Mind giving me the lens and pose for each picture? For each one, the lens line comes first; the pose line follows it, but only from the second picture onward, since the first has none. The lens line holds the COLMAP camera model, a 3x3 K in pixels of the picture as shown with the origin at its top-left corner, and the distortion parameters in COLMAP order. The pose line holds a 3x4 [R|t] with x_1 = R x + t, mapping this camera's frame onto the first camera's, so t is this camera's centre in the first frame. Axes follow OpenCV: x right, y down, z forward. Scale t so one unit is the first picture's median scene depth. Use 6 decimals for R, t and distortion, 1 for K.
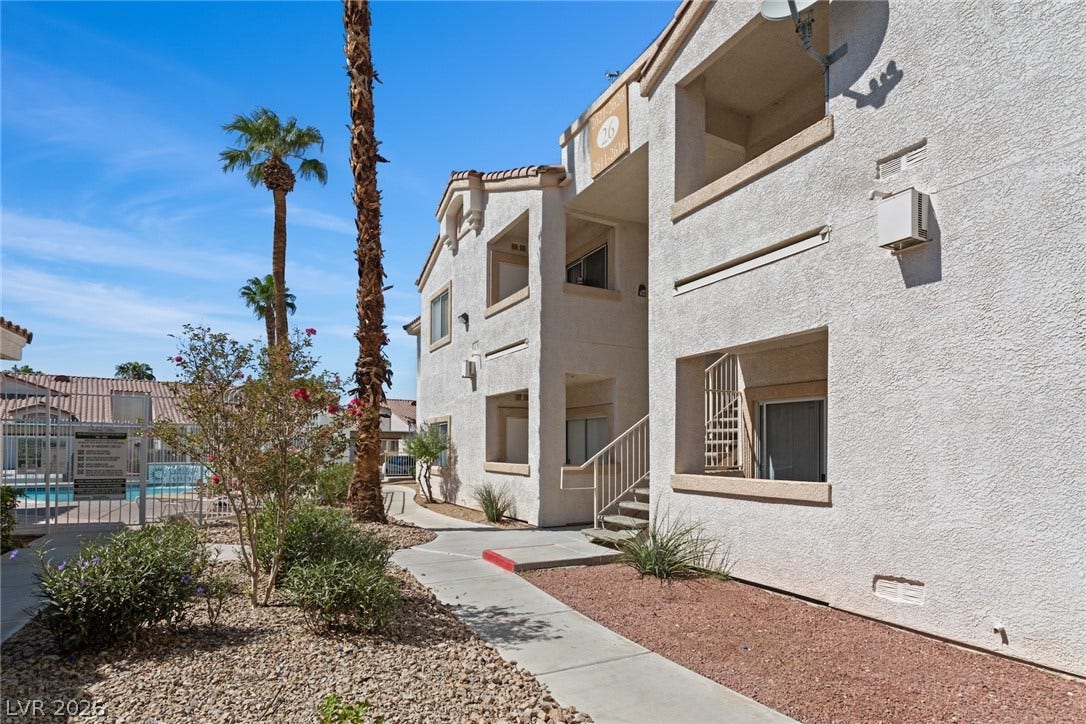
lens RADIAL K [[553.0, 0, 542.4], [0, 553.0, 451.1], [0, 0, 1]] dist [-0.001097, 0.000317]
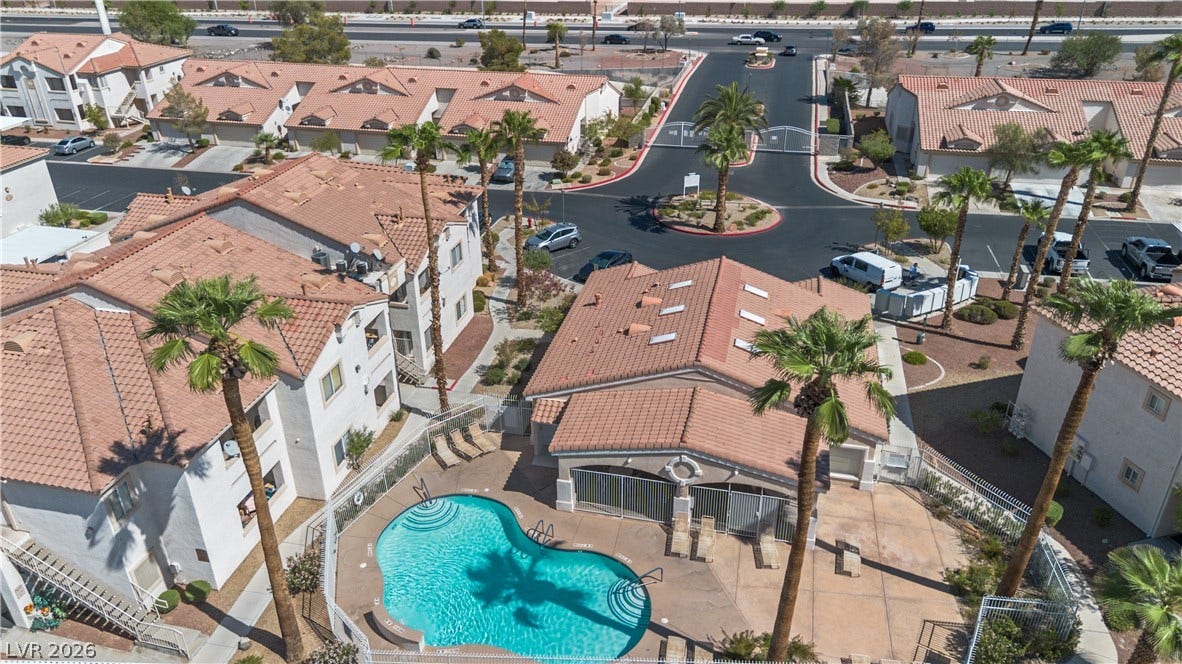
lens RADIAL K [[836.2, 0, 586.3], [0, 836.2, 330.0], [0, 0, 1]] dist [0.083211, -0.091978]
pose [[-0.750151, -0.305508, 0.586463, -5.246071], [0.012053, 0.880414, 0.474054, -3.764786], [-0.661157, 0.362680, -0.656760, 5.094274]]
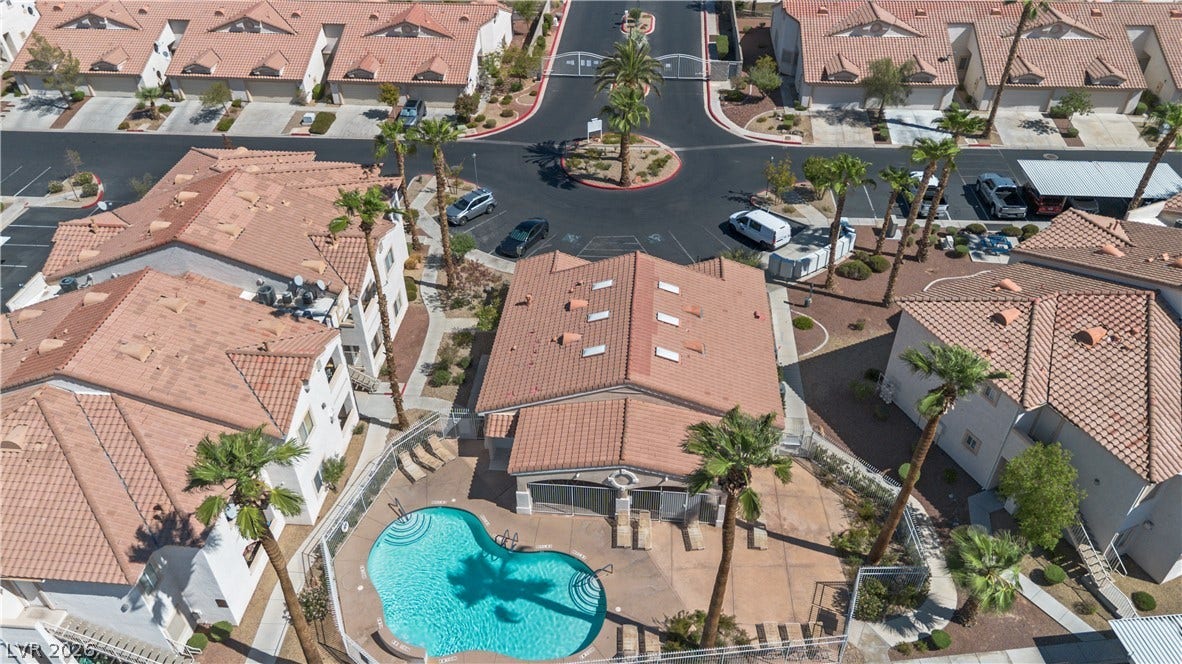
lens RADIAL K [[836.2, 0, 586.3], [0, 836.2, 330.0], [0, 0, 1]] dist [0.083211, -0.091978]
pose [[-0.837430, -0.334493, 0.432232, -4.992993], [0.013068, 0.778366, 0.627675, -5.408218], [-0.546388, 0.531283, -0.647456, 5.198751]]
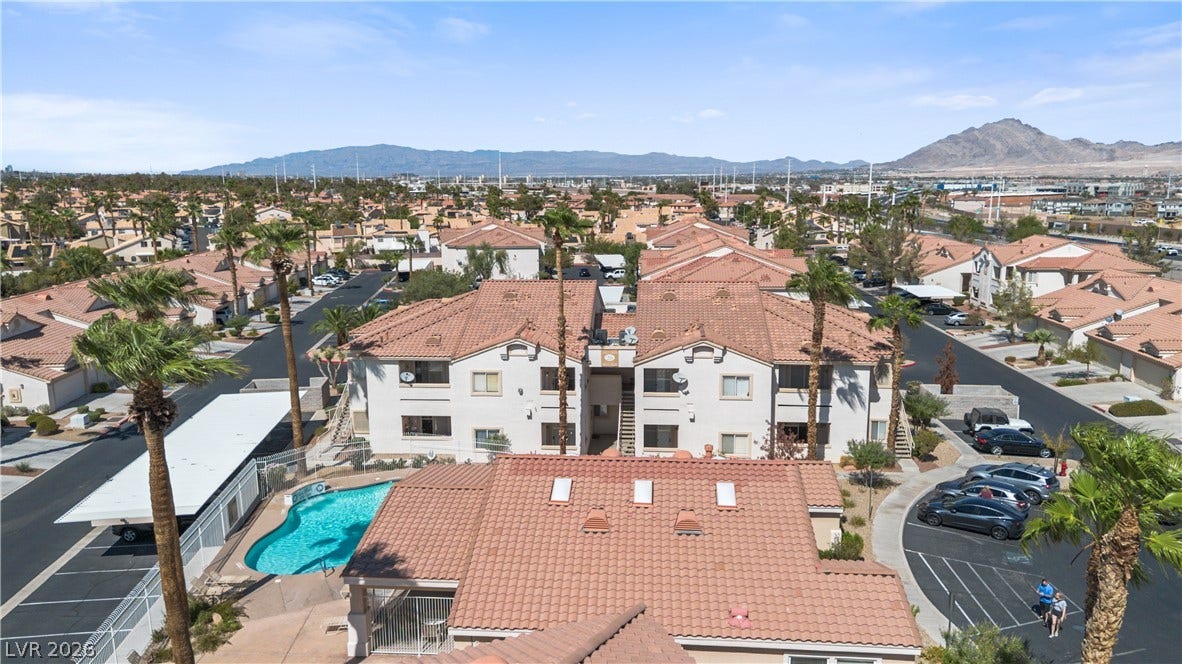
lens RADIAL K [[836.2, 0, 586.3], [0, 836.2, 330.0], [0, 0, 1]] dist [0.083211, -0.091978]
pose [[0.539217, -0.159540, 0.826917, -6.574260], [0.013654, 0.983420, 0.180830, -2.559290], [-0.842056, -0.086216, 0.532455, -2.630545]]
